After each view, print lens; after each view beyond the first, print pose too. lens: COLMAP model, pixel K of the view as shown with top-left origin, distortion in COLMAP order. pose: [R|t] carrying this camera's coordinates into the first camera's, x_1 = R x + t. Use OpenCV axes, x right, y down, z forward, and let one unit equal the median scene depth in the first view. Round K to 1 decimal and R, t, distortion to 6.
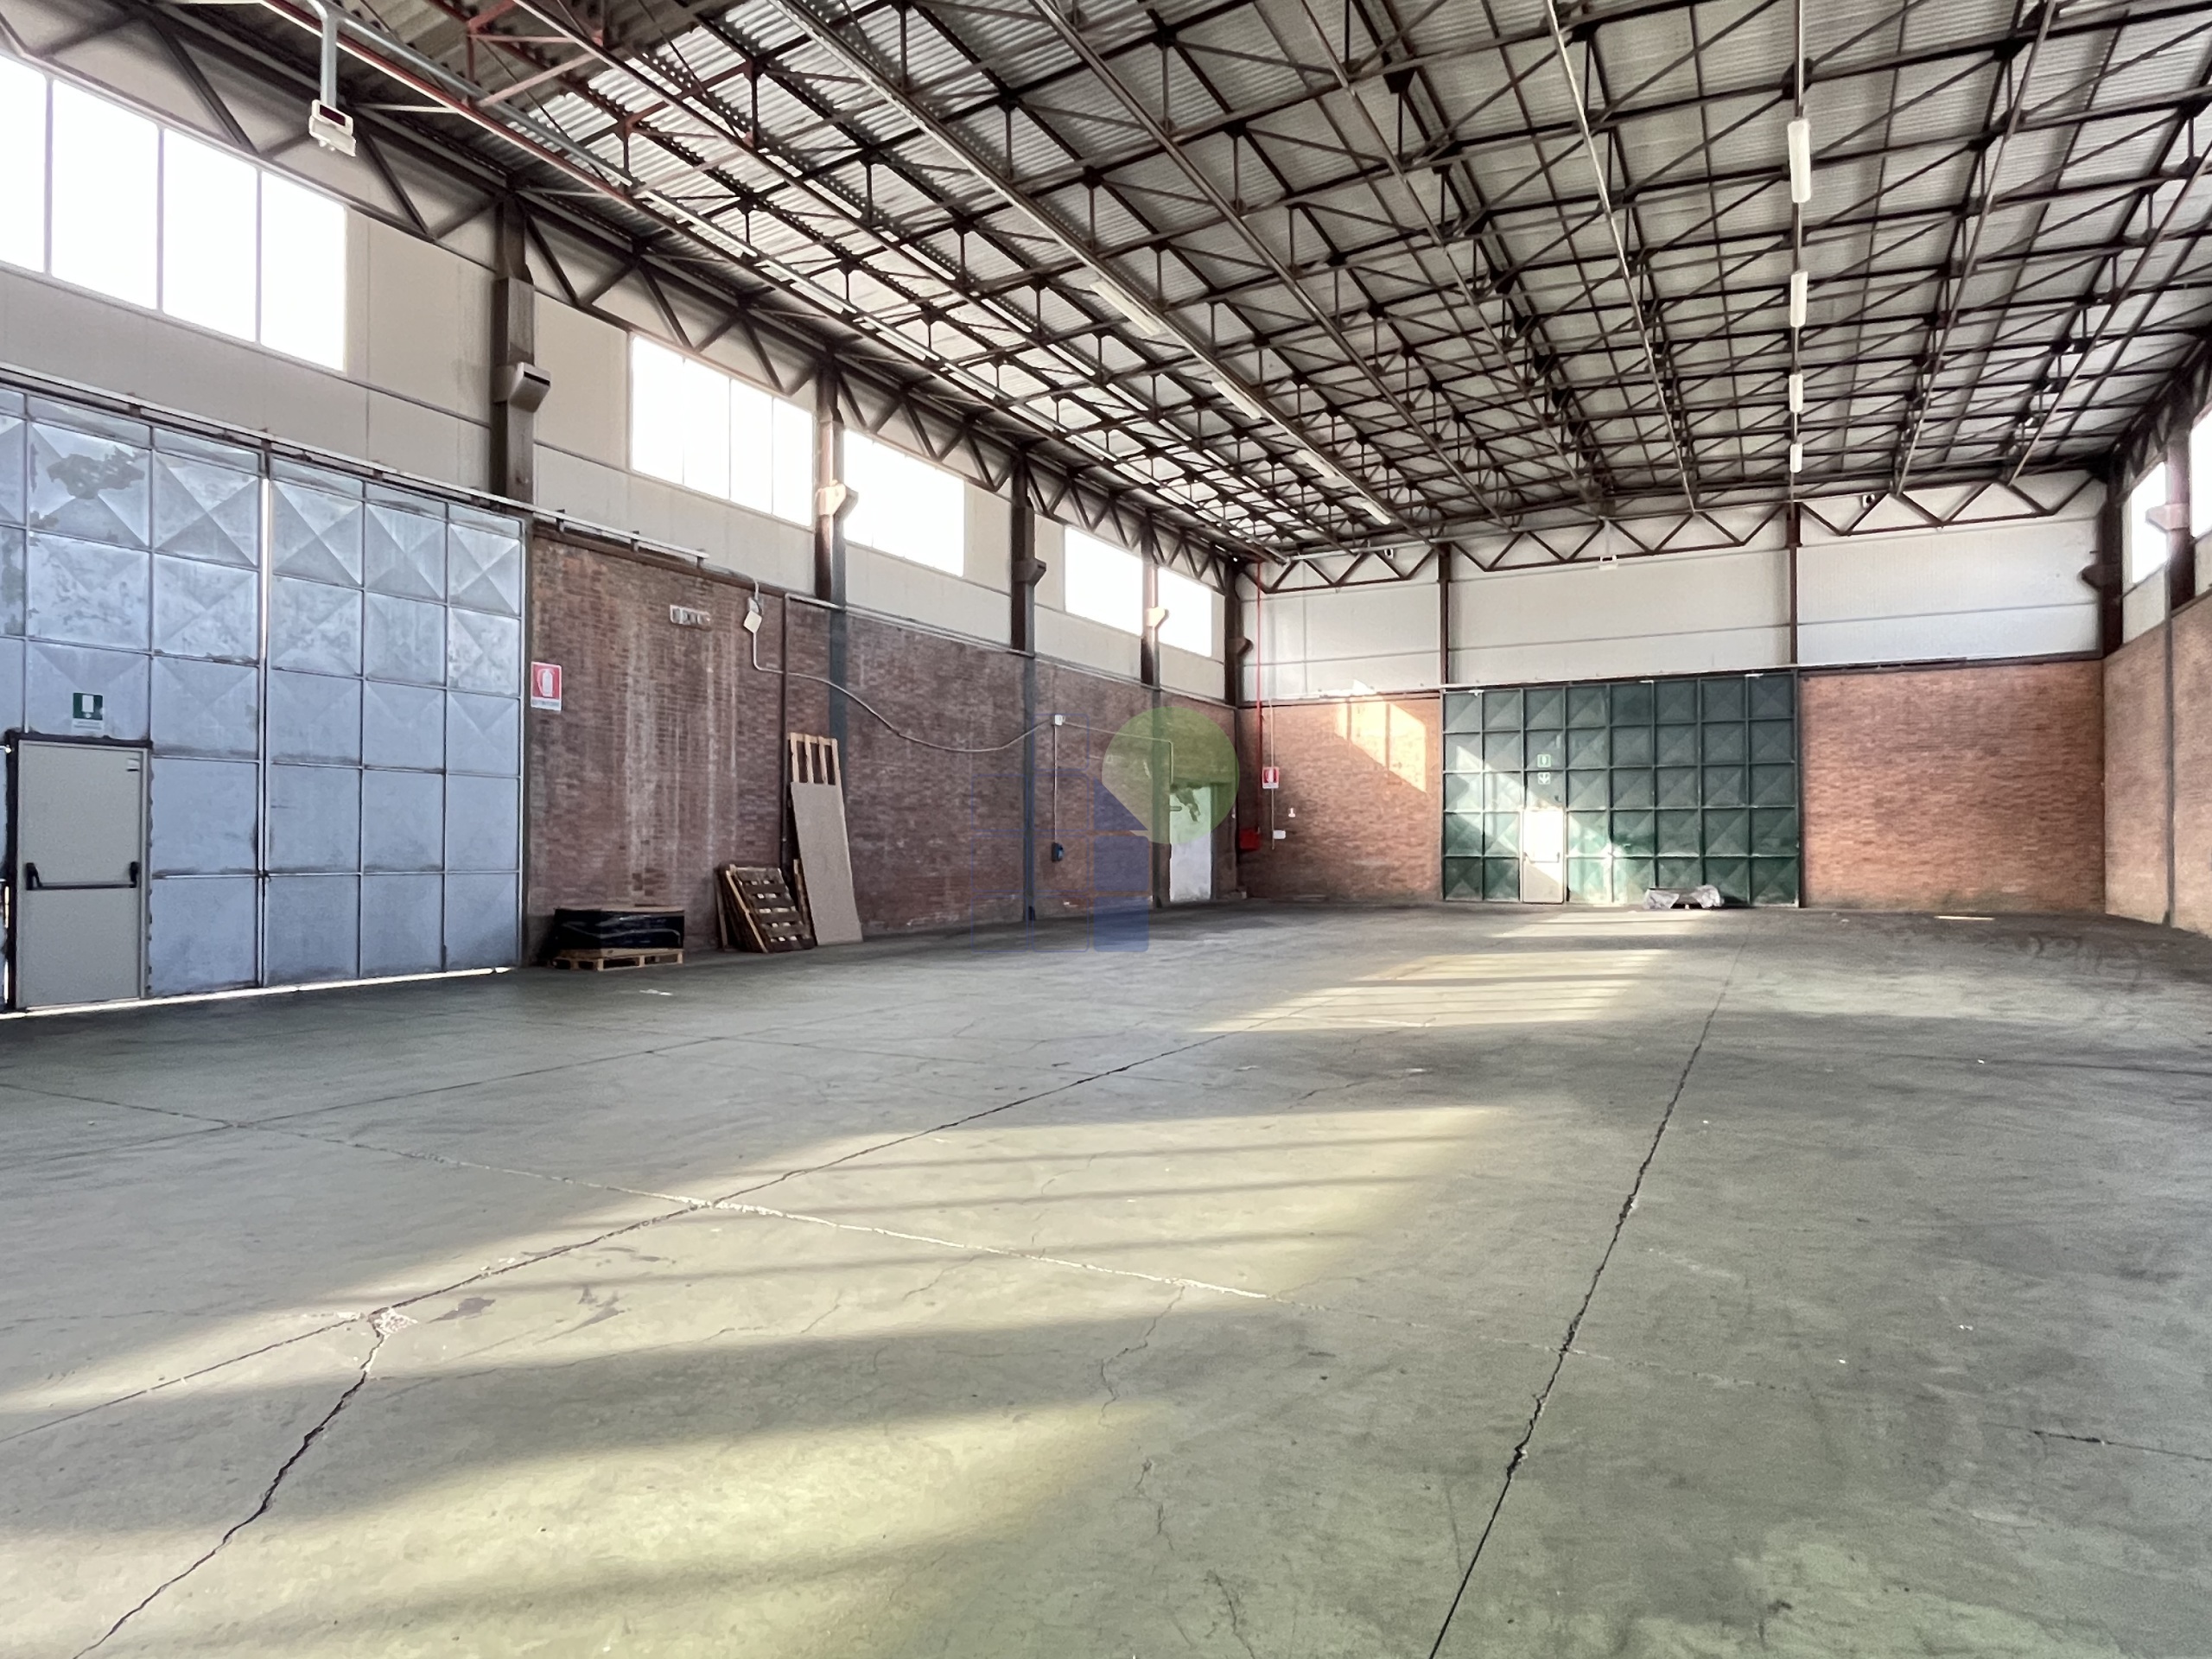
lens RADIAL K [[1292.3, 0, 1108.9], [0, 1292.3, 836.2], [0, 0, 1]] dist [-0.000945, -0.001096]
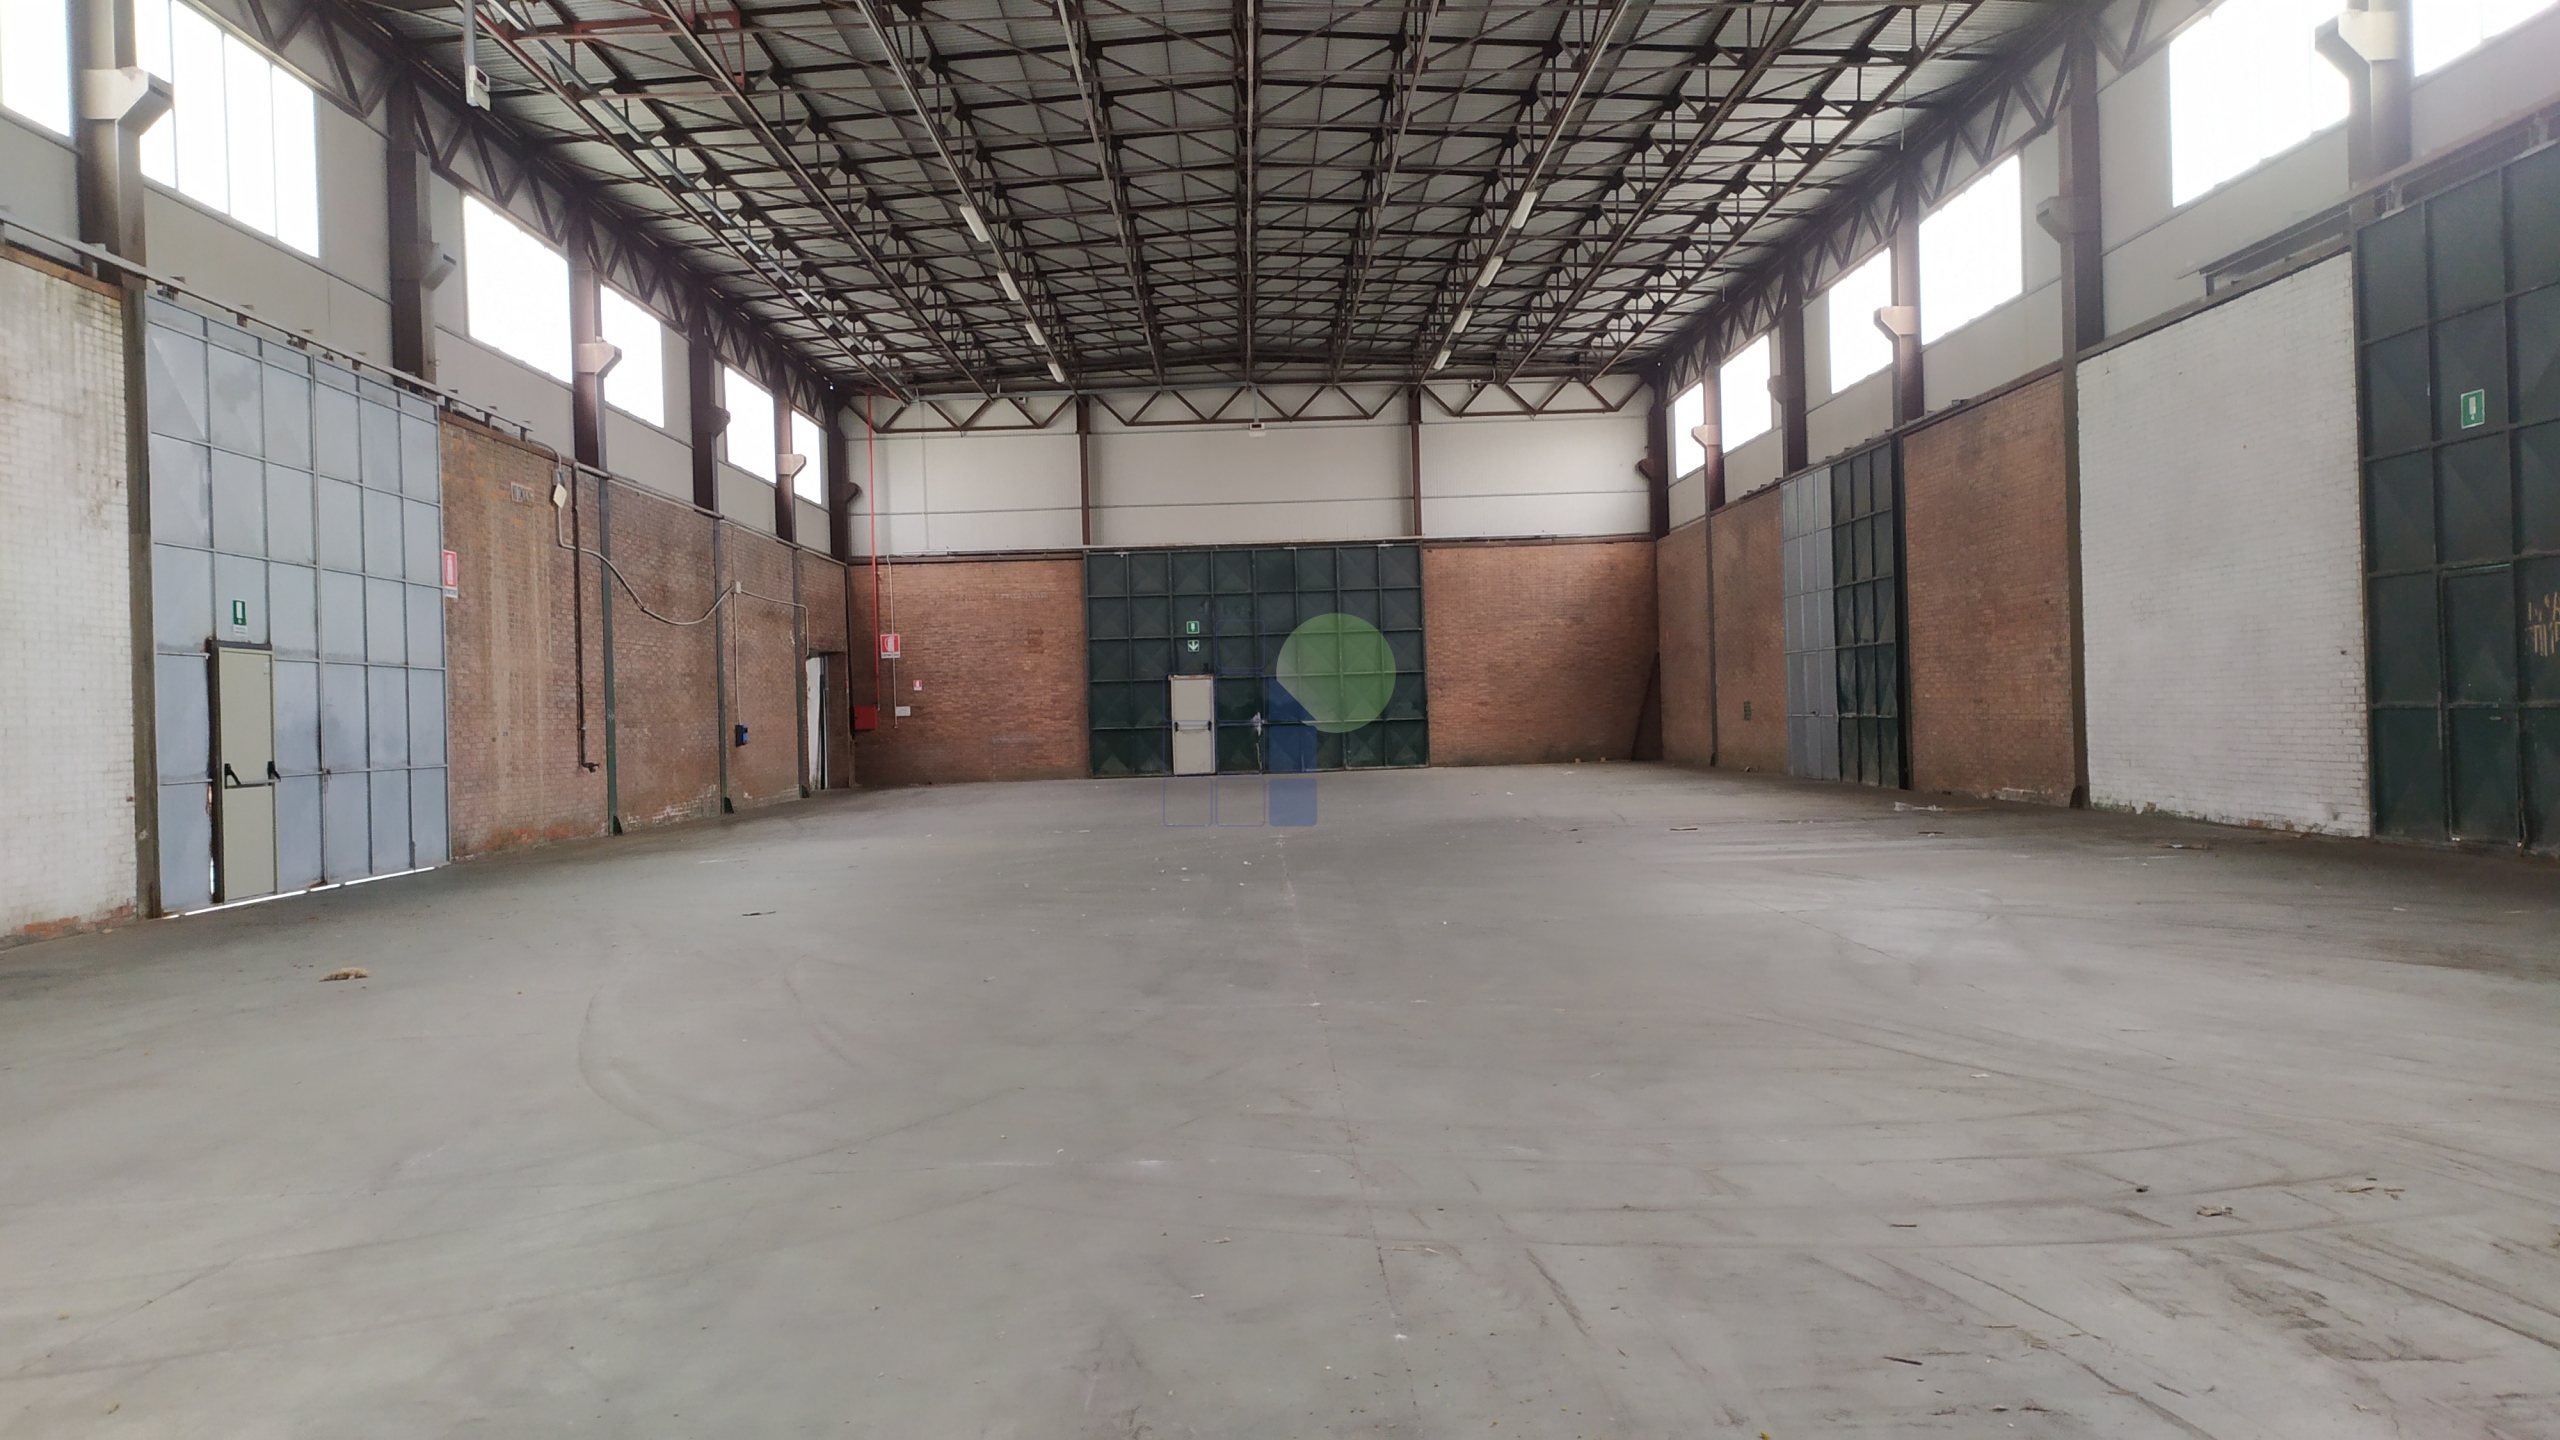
lens RADIAL K [[1904.7, 0, 1297.0], [0, 1904.7, 711.8], [0, 0, 1]] dist [0.059991, -0.049516]
pose [[0.872230, -0.025481, 0.488433, -0.510289], [0.024987, 0.999659, 0.007530, -0.006844], [-0.488458, 0.005637, 0.872569, -0.488378]]
